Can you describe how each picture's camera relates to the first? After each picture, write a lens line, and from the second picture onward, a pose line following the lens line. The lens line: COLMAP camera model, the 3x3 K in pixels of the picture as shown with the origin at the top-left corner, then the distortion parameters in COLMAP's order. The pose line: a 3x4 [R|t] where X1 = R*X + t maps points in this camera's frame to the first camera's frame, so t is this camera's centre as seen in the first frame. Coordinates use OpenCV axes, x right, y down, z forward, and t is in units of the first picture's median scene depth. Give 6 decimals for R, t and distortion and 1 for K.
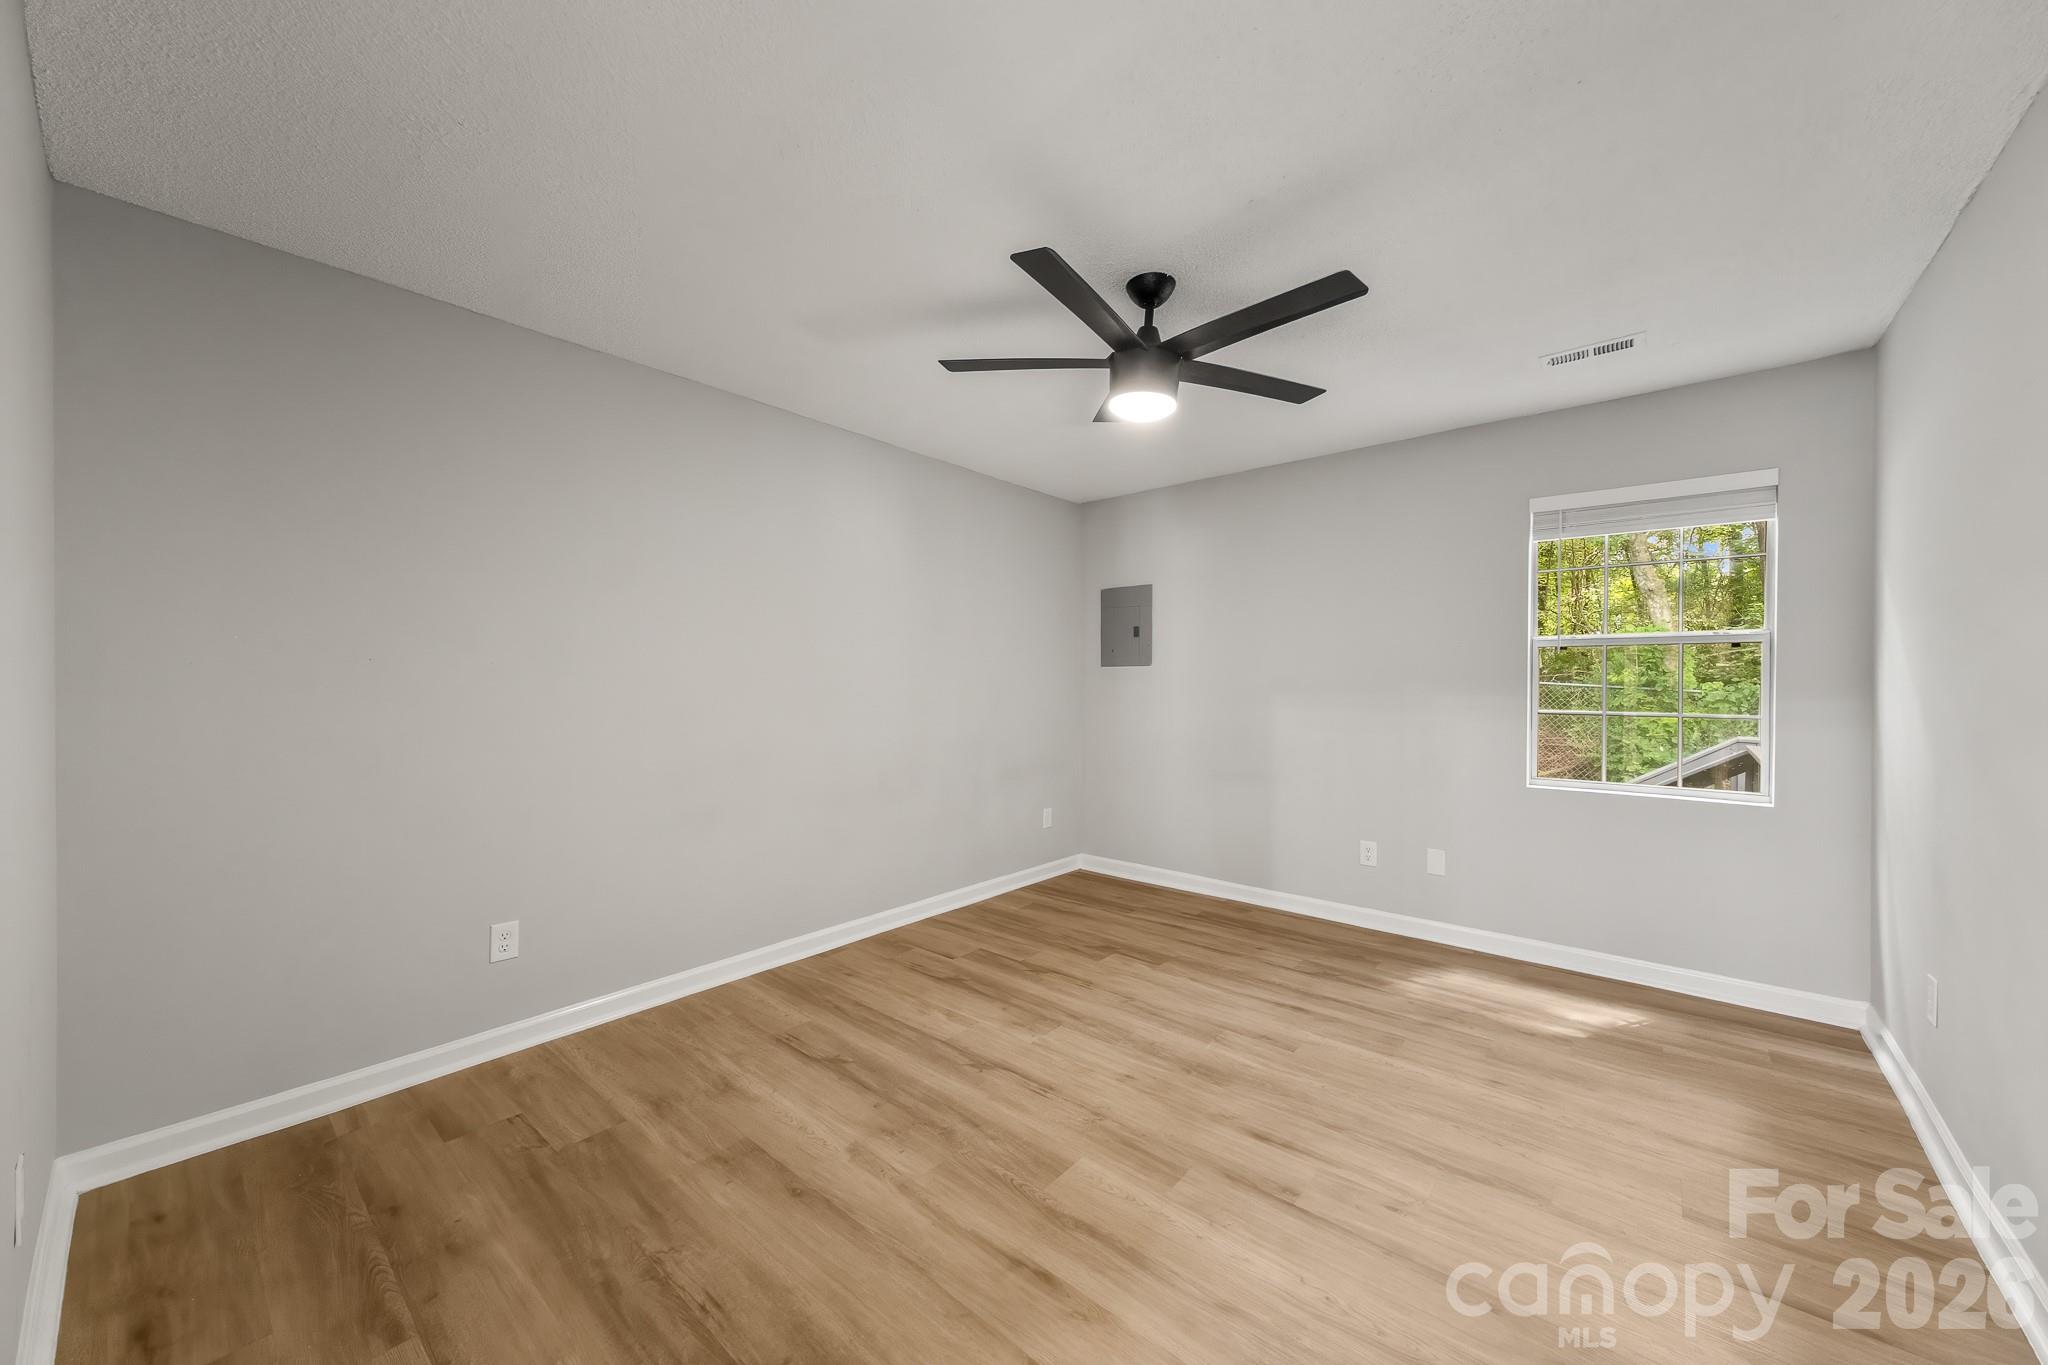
lens RADIAL K [[734.7, 0, 1022.3], [0, 734.7, 679.5], [0, 0, 1]] dist [0.004654, 0.000113]
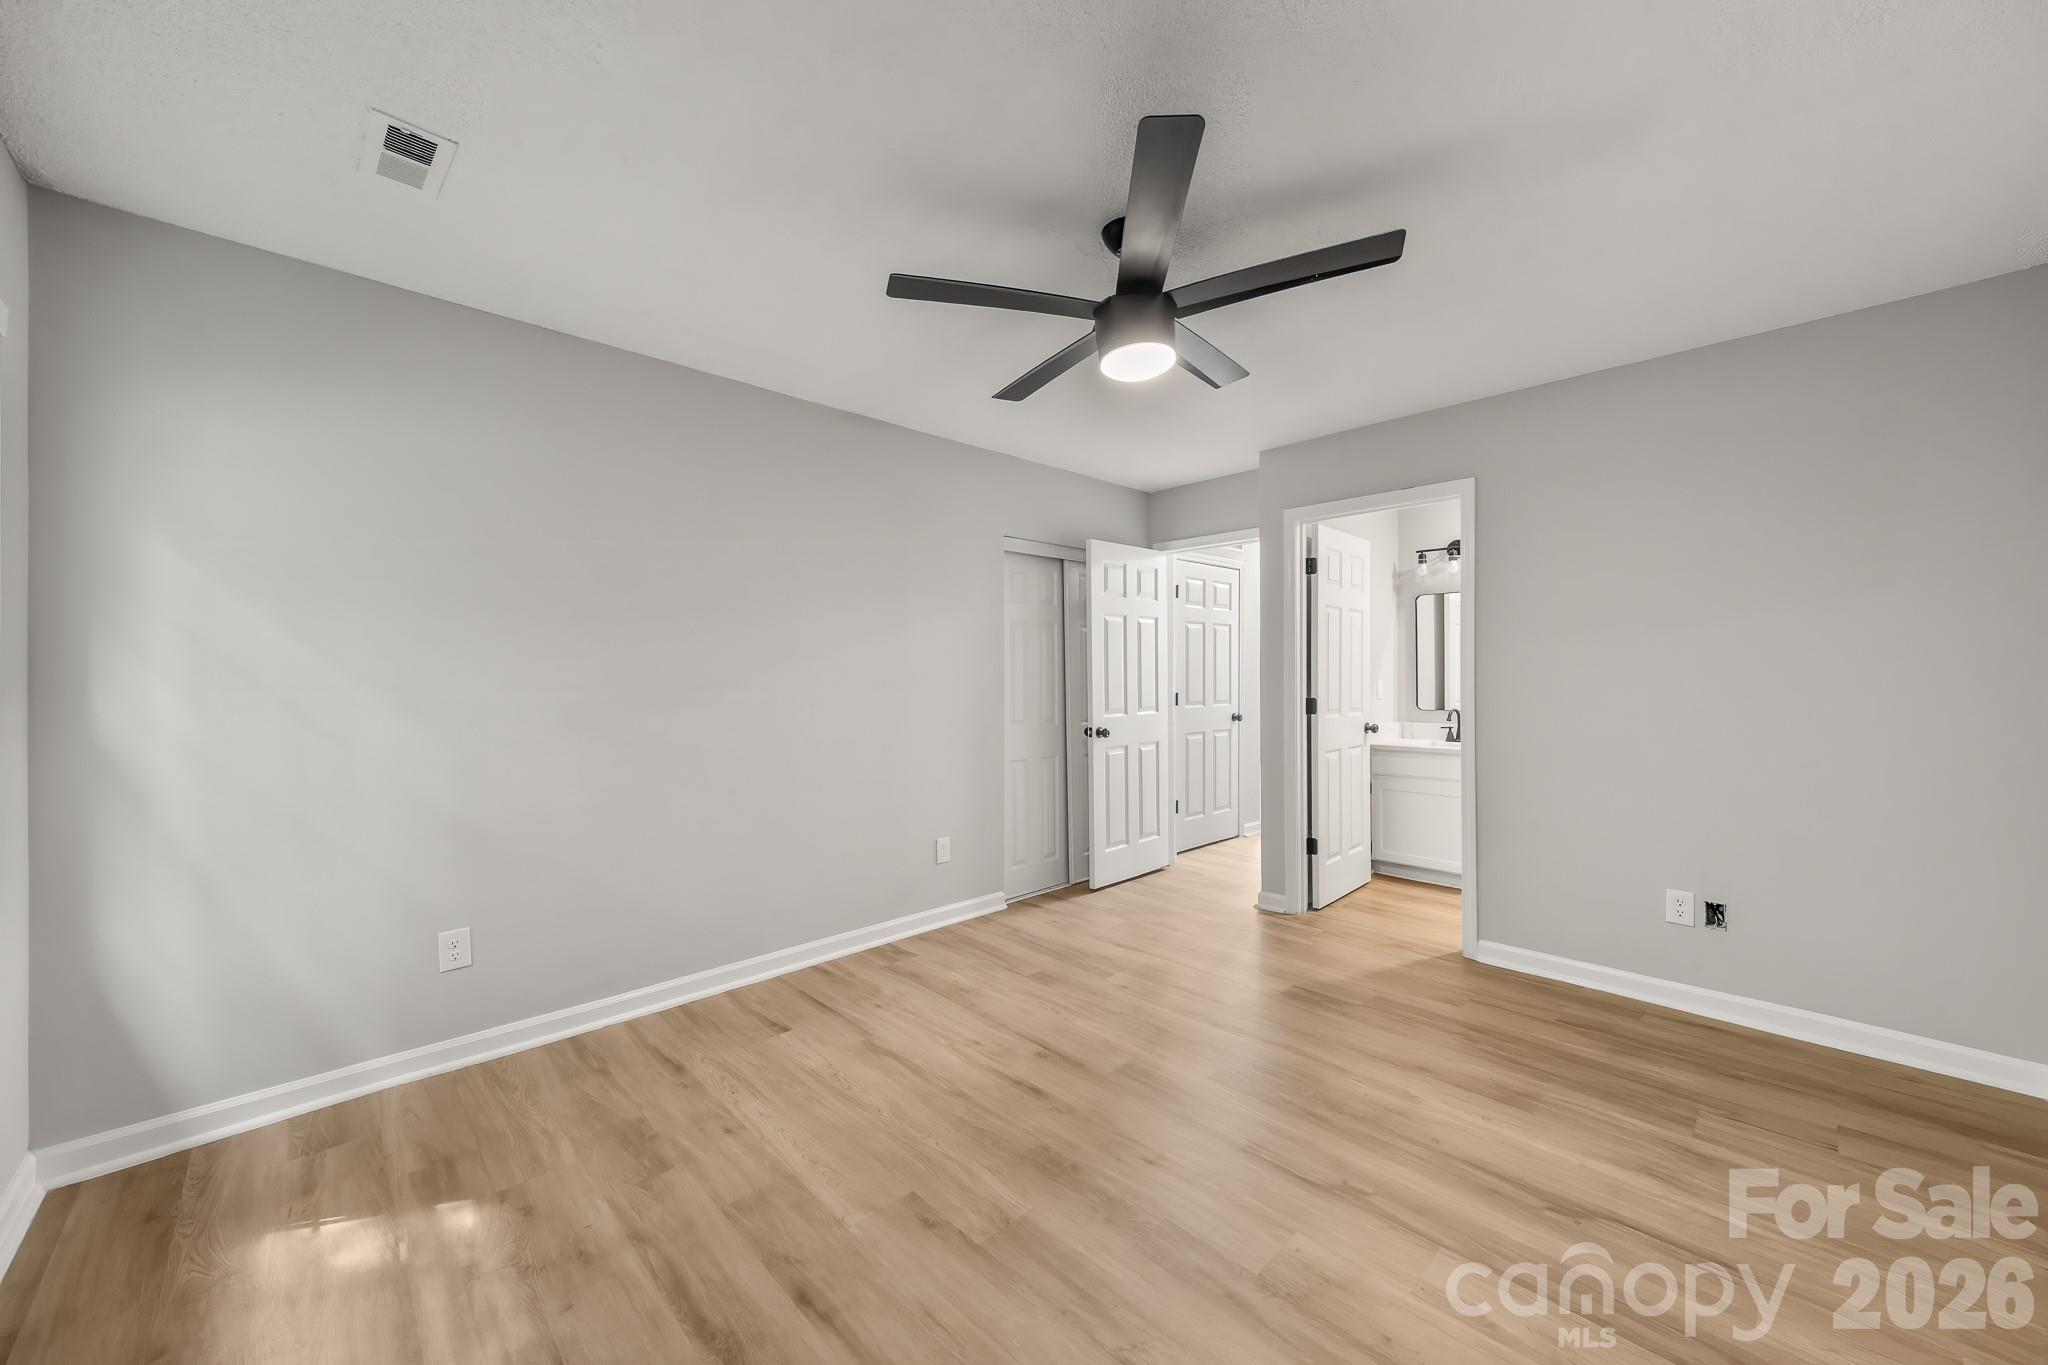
lens RADIAL K [[734.7, 0, 1022.3], [0, 734.7, 679.5], [0, 0, 1]] dist [0.004654, 0.000113]
pose [[-0.994278, 0.001035, 0.106820, 0.201947], [0.001672, 0.999981, 0.005882, 0.002486], [-0.106812, 0.006027, -0.994261, 1.859934]]
